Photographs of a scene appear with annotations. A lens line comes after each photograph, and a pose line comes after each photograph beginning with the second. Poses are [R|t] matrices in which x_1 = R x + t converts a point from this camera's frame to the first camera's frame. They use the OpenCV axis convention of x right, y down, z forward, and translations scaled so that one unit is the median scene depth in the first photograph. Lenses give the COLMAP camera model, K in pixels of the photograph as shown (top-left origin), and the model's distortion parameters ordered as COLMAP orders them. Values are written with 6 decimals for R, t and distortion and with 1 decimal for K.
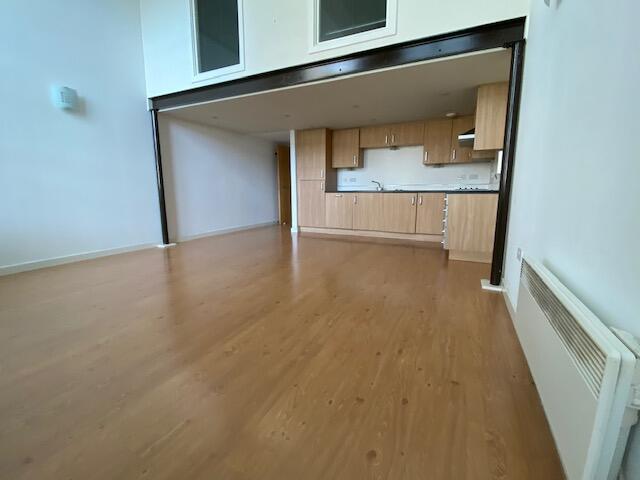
lens RADIAL K [[291.3, 0, 314.8], [0, 291.3, 242.1], [0, 0, 1]] dist [-0.021056, -0.007418]
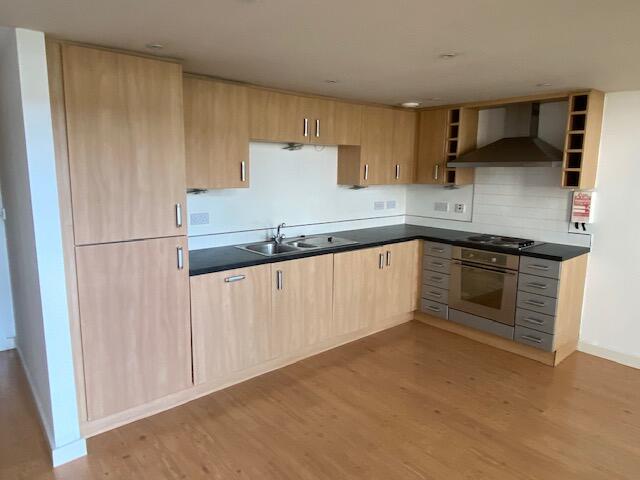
lens RADIAL K [[415.7, 0, 318.2], [0, 415.7, 237.0], [0, 0, 1]] dist [-0.000340, -0.004434]
pose [[0.380590, -0.136963, 0.914545, -0.313244], [0.152466, 0.984730, 0.084024, -0.231538], [-0.912088, 0.107458, 0.395661, 0.718289]]
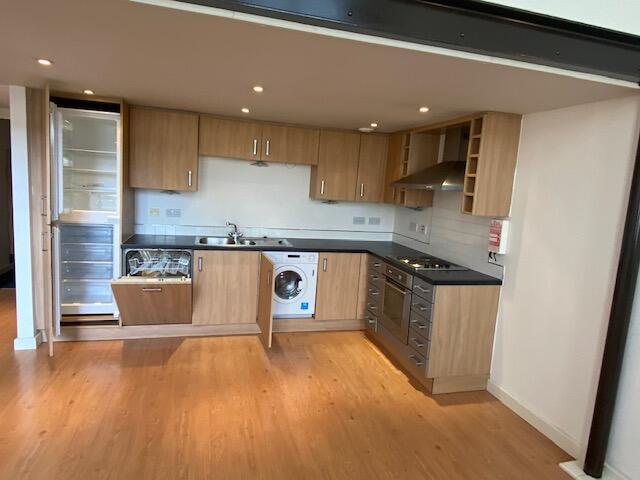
lens RADIAL K [[386.6, 0, 324.4], [0, 386.6, 235.7], [0, 0, 1]] dist [0.002047, -0.002689]
pose [[0.727607, -0.031084, 0.685290, -0.143191], [0.047761, 0.998844, -0.005404, -0.173787], [-0.684330, 0.036662, 0.728251, 0.379631]]
